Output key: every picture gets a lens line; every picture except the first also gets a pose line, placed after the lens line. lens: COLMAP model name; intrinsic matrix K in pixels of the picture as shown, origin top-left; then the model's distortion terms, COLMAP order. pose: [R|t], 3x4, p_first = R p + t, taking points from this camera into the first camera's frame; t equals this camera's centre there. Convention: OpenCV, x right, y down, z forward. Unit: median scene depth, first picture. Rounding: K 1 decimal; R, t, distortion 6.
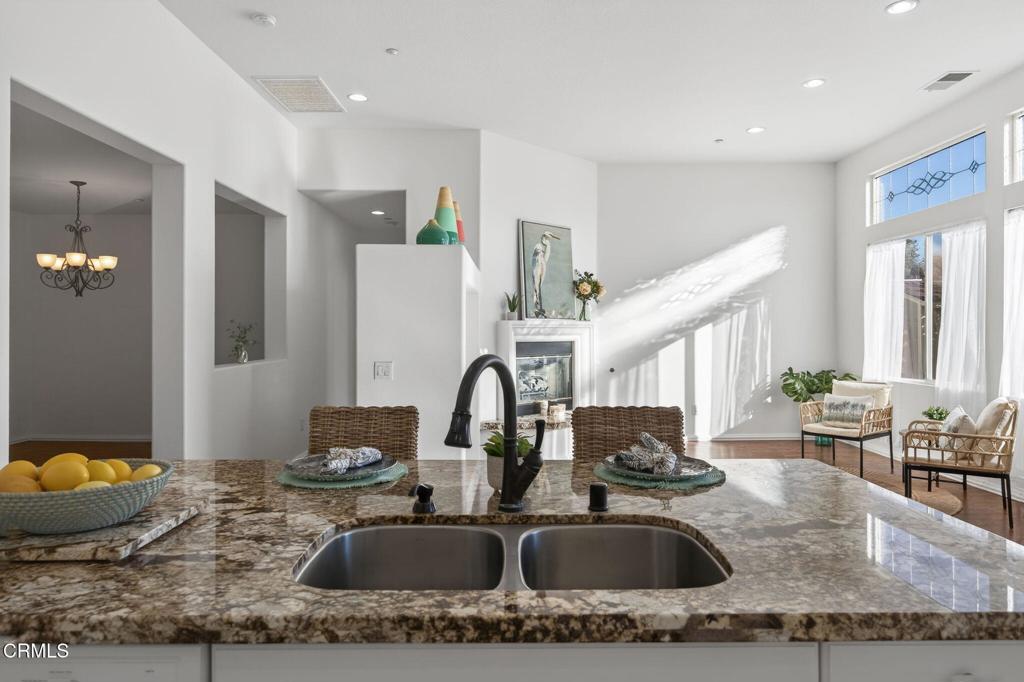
lens RADIAL K [[625.0, 0, 512.0], [0, 625.0, 341.0], [0, 0, 1]] dist [-0.040760, 0.034367]
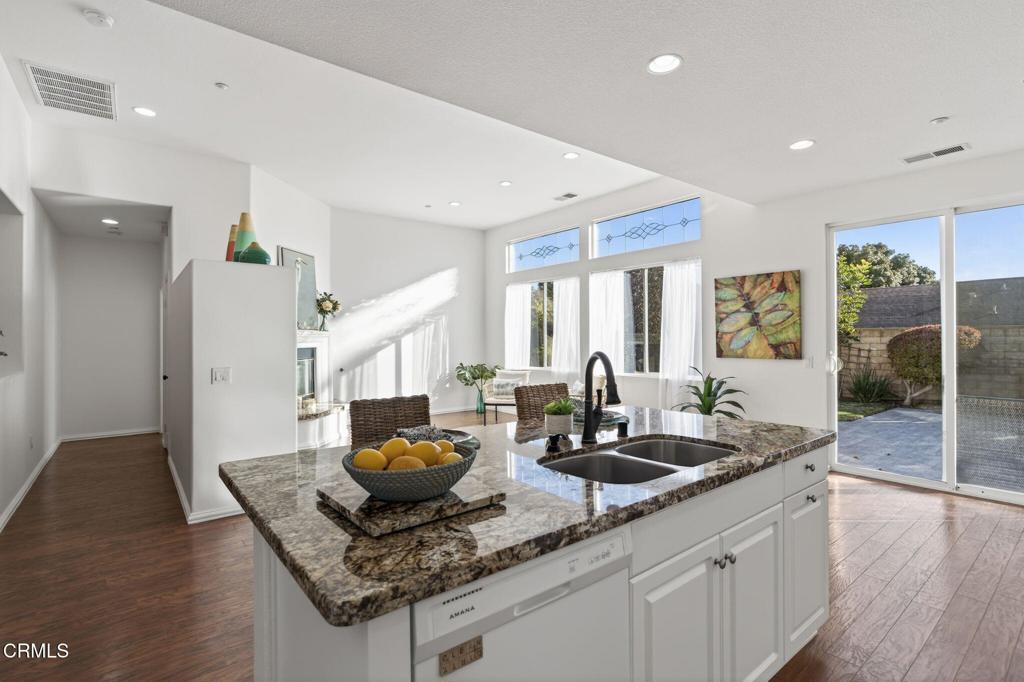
lens RADIAL K [[475.1, 0, 512.6], [0, 475.1, 343.9], [0, 0, 1]] dist [-0.025358, 0.011332]
pose [[0.791561, -0.010949, 0.610992, -0.169070], [0.014194, 0.999899, -0.000471, -0.000941], [-0.610925, 0.009045, 0.791637, 0.016204]]
